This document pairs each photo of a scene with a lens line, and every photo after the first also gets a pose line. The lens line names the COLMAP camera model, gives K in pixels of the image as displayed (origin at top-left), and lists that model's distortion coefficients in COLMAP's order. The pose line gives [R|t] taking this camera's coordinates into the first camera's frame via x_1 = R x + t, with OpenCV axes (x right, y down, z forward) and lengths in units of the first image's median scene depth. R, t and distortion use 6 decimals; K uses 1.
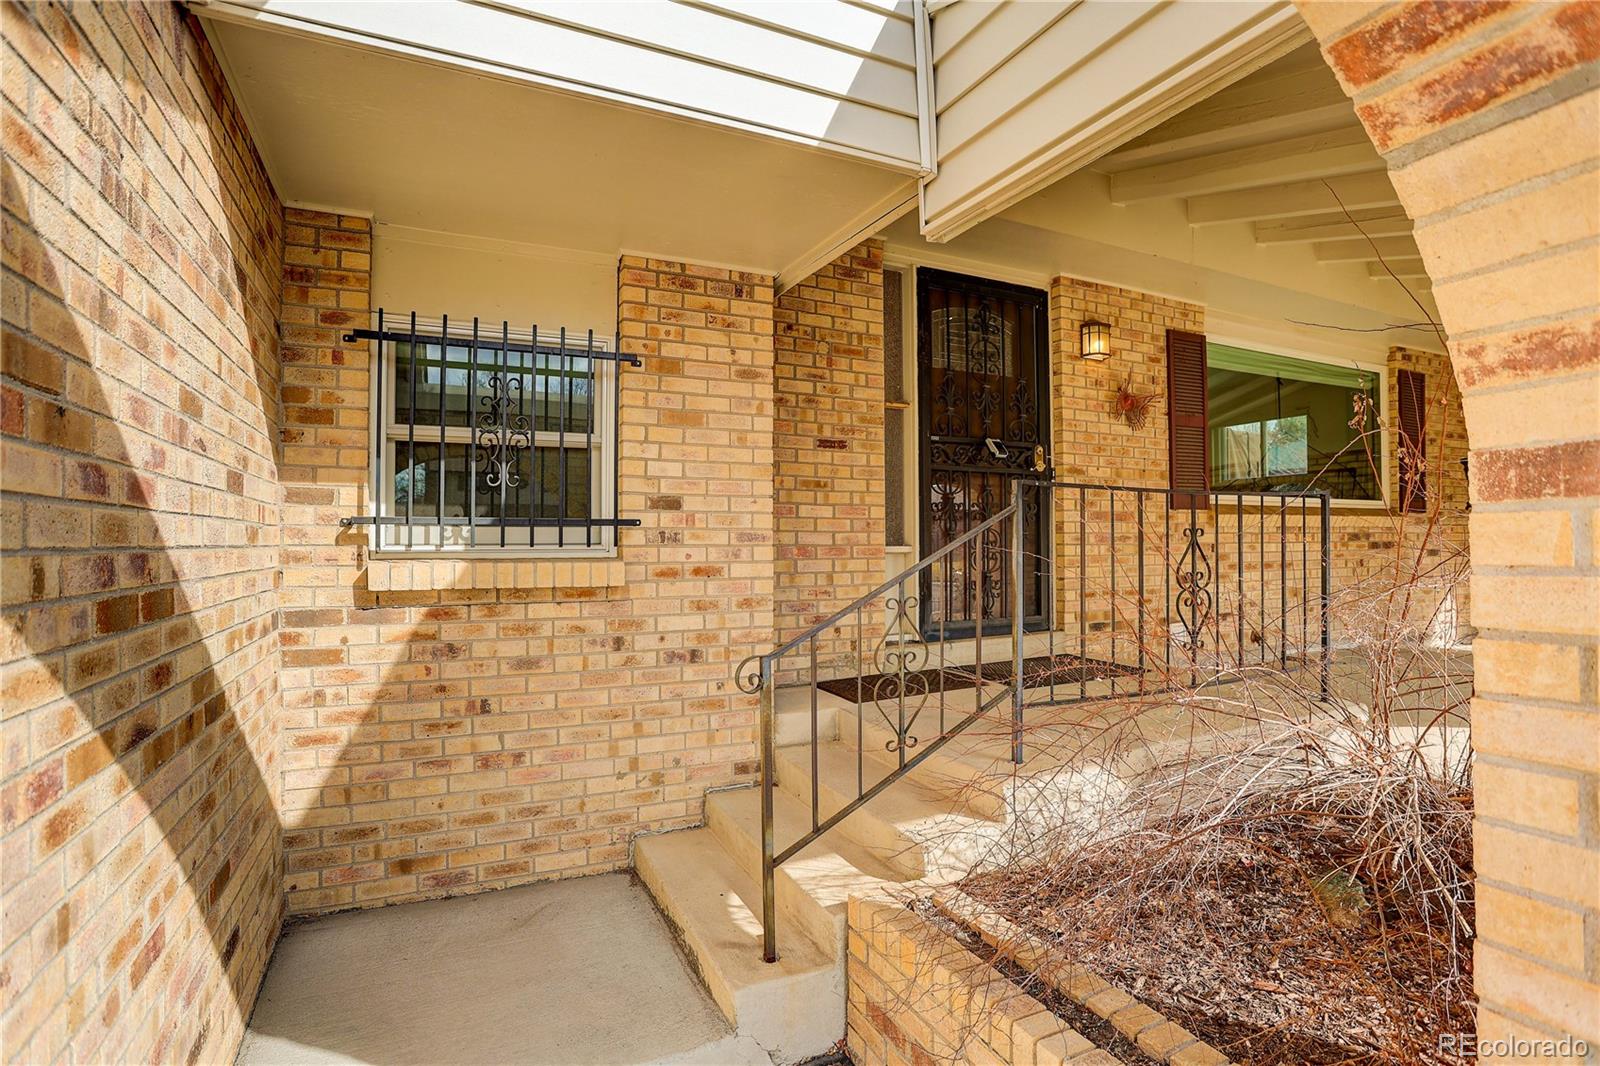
lens RADIAL K [[772.0, 0, 780.6], [0, 772.0, 535.3], [0, 0, 1]] dist [-0.072621, 0.030309]
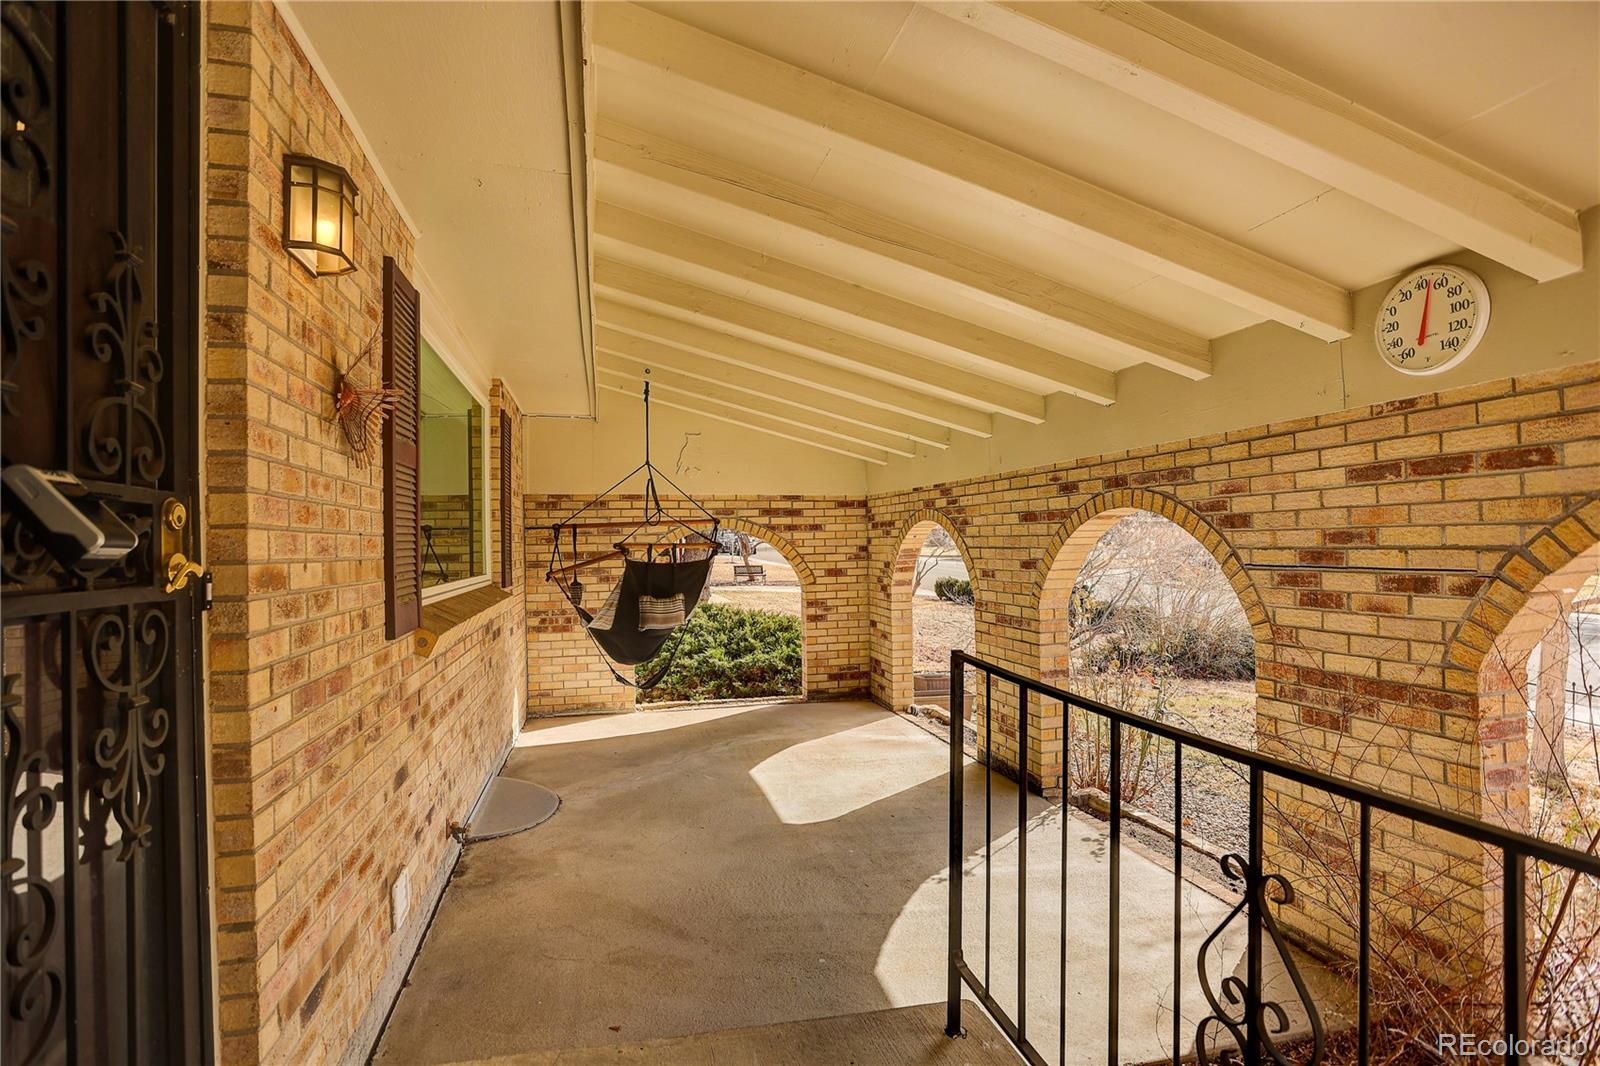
lens RADIAL K [[772.0, 0, 780.6], [0, 772.0, 535.3], [0, 0, 1]] dist [-0.072621, 0.030309]
pose [[0.202765, 0.011506, 0.979160, 0.108250], [0.005623, 0.999901, -0.012914, -0.095952], [-0.979211, 0.008124, 0.202680, 0.700205]]
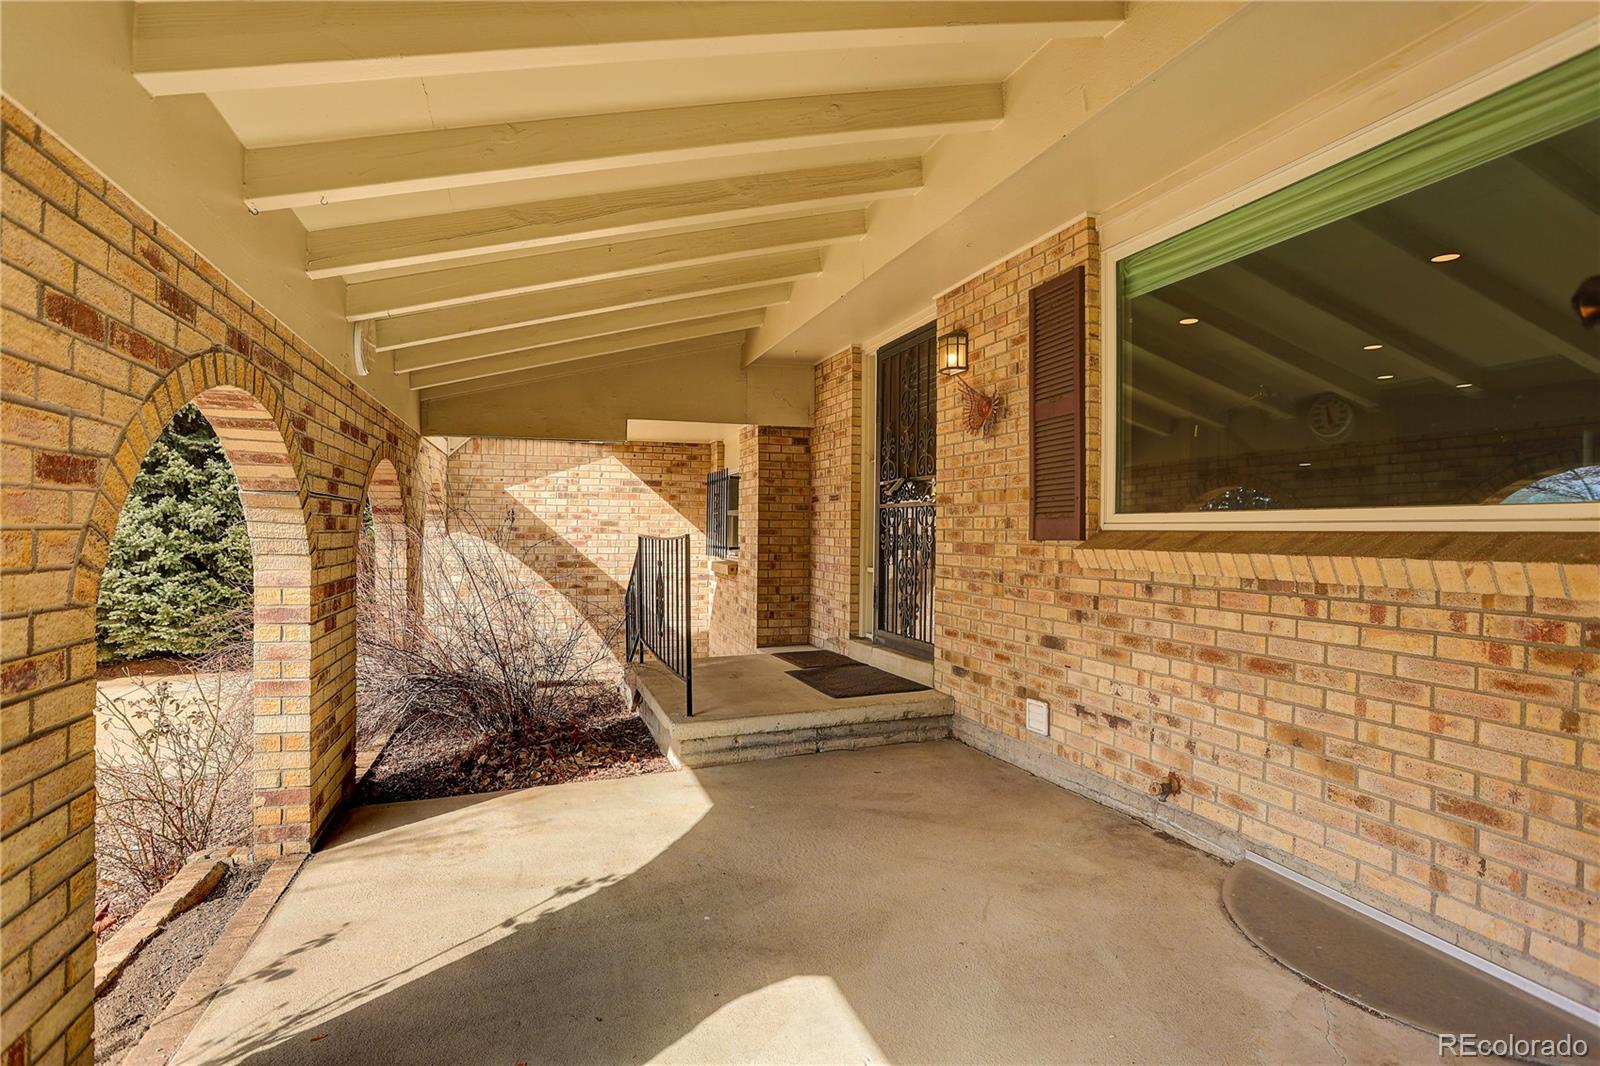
lens RADIAL K [[772.0, 0, 780.6], [0, 772.0, 535.3], [0, 0, 1]] dist [-0.072621, 0.030309]
pose [[-0.115352, 0.008102, -0.993292, 1.325534], [0.002624, 0.999966, 0.007851, -0.047282], [0.993321, -0.001701, -0.115370, 0.888326]]
